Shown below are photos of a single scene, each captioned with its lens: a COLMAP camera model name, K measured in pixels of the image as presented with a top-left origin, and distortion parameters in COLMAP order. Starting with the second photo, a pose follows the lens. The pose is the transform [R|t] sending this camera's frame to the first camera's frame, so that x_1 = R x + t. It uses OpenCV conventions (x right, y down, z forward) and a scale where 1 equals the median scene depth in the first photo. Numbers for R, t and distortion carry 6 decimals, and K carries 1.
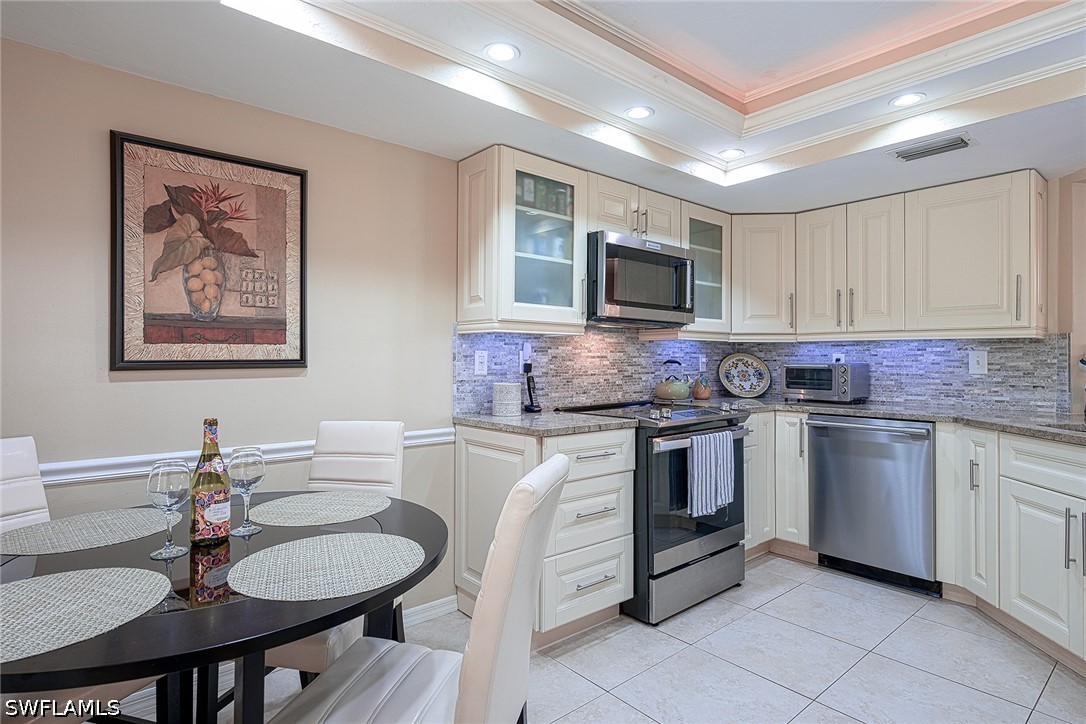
lens RADIAL K [[561.5, 0, 571.7], [0, 561.5, 354.9], [0, 0, 1]] dist [-0.000145, -0.000524]
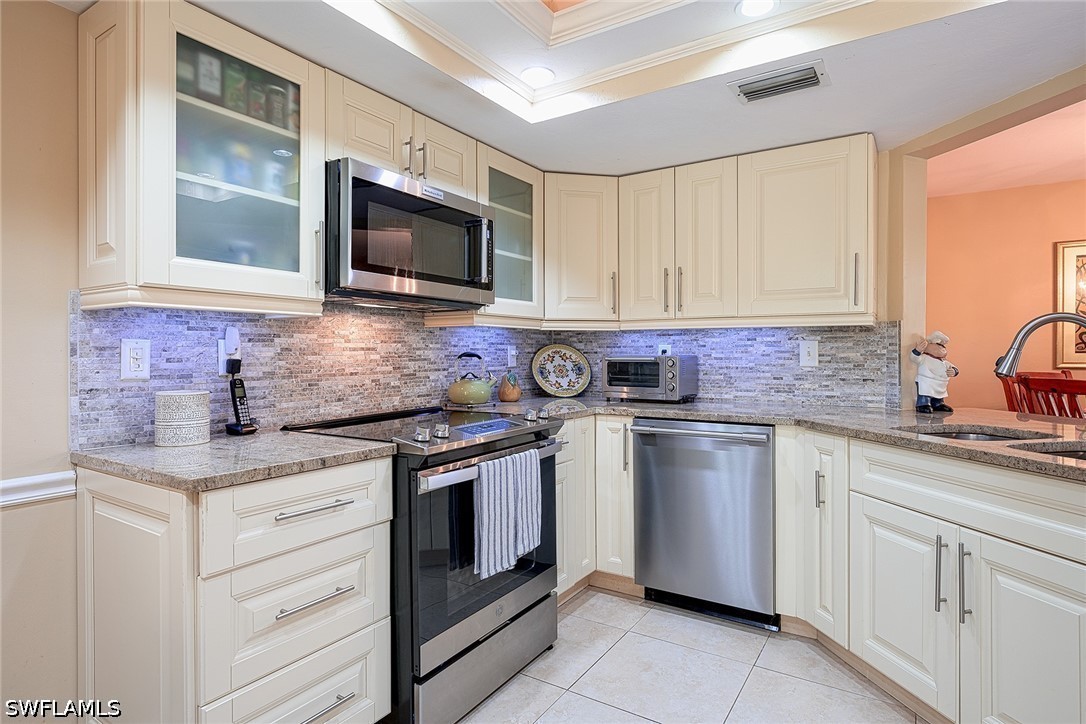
lens RADIAL K [[561.5, 0, 559.9], [0, 561.5, 354.5], [0, 0, 1]] dist [-0.000145, -0.000524]
pose [[0.961771, -0.006363, 0.273780, 0.112444], [0.003078, 0.999918, 0.012426, 0.003048], [-0.273836, -0.011108, 0.961712, 0.287913]]
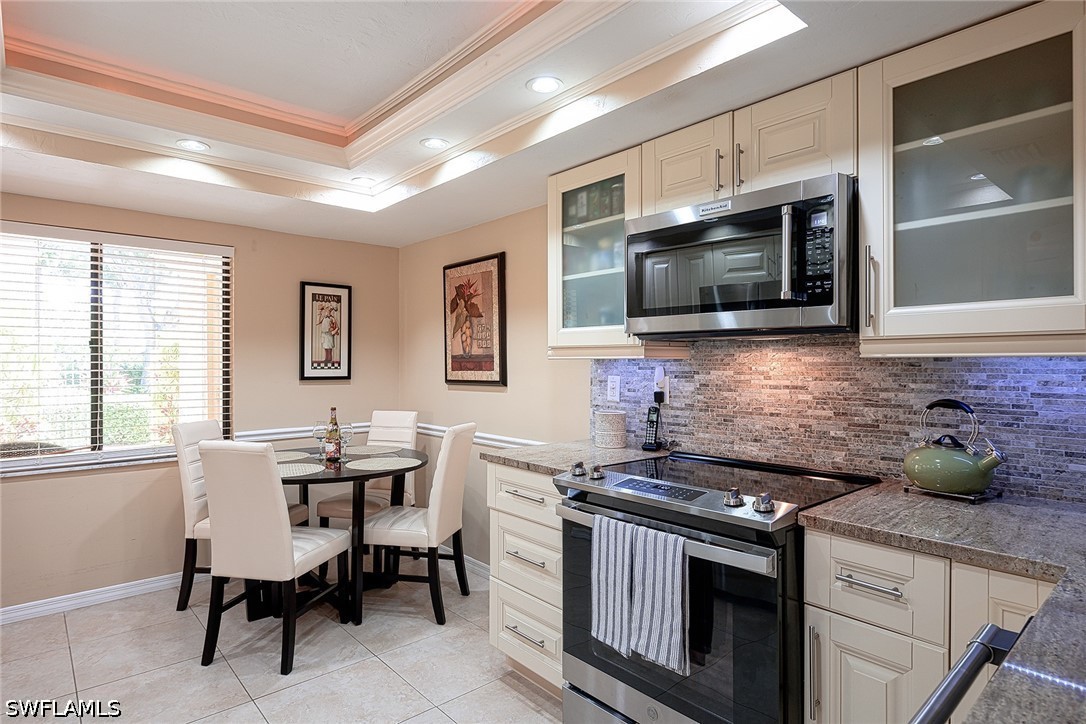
lens RADIAL K [[599.9, 0, 533.6], [0, 599.9, 363.4], [0, 0, 1]] dist [-0.006079, -0.000855]
pose [[-0.026184, 0.002680, -0.999654, 0.859026], [0.009272, 0.999954, 0.002438, -0.032166], [0.999614, -0.009205, -0.026208, 0.882440]]
